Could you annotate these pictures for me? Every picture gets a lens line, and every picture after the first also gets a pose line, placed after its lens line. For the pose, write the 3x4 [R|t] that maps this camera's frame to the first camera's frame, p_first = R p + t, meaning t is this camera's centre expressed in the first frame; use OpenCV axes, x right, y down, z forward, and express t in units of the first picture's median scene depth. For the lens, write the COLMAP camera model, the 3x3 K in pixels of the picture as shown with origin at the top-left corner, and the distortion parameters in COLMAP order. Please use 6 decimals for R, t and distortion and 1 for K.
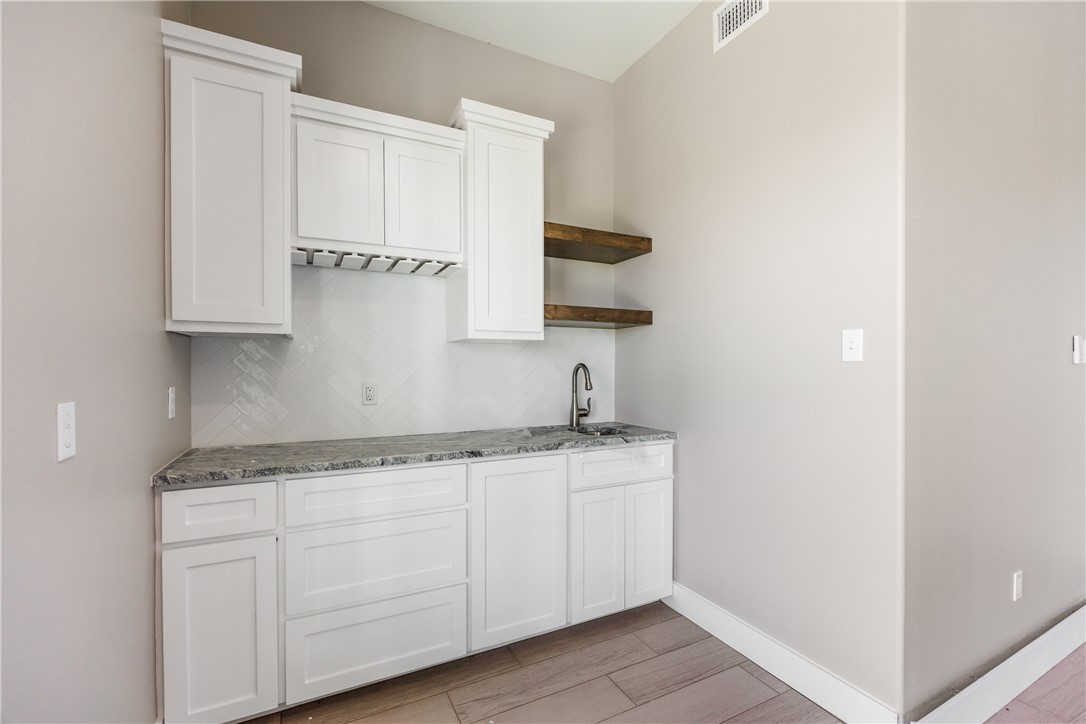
lens RADIAL K [[468.9, 0, 533.4], [0, 468.9, 370.0], [0, 0, 1]] dist [-0.007497, -0.000473]
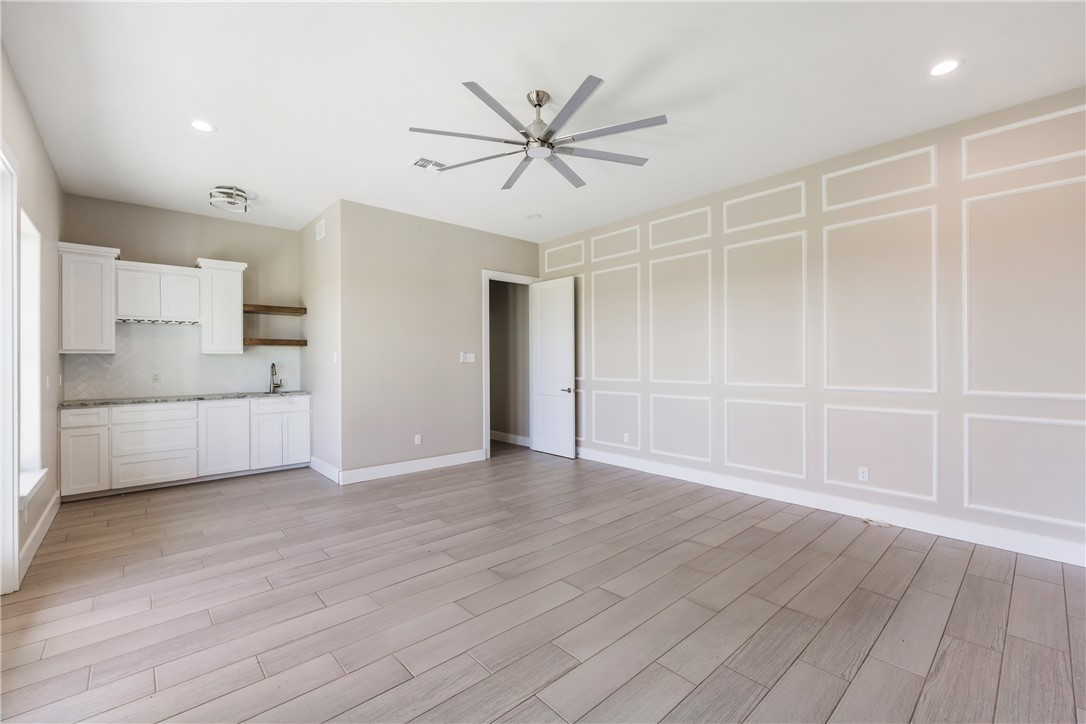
lens RADIAL K [[455.0, 0, 535.5], [0, 455.0, 357.0], [0, 0, 1]] dist [0.001580, -0.000986]
pose [[0.963114, -0.007355, 0.268992, 0.978332], [0.012889, 0.999740, -0.018814, 0.018297], [-0.268783, 0.021588, 0.962959, -1.919760]]
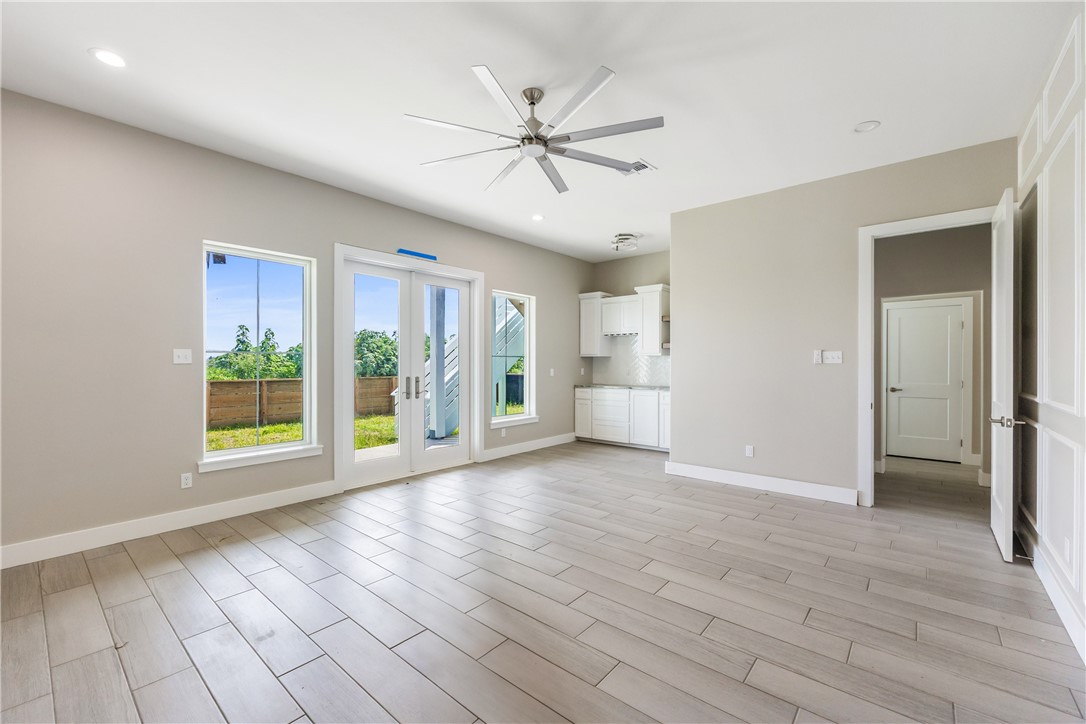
lens RADIAL K [[455.0, 0, 552.4], [0, 455.0, 359.6], [0, 0, 1]] dist [0.001580, -0.000986]
pose [[0.408495, -0.009925, -0.912707, 2.851347], [-0.005227, 0.999899, -0.013213, 0.007285], [0.912746, 0.010168, 0.408402, -1.004684]]
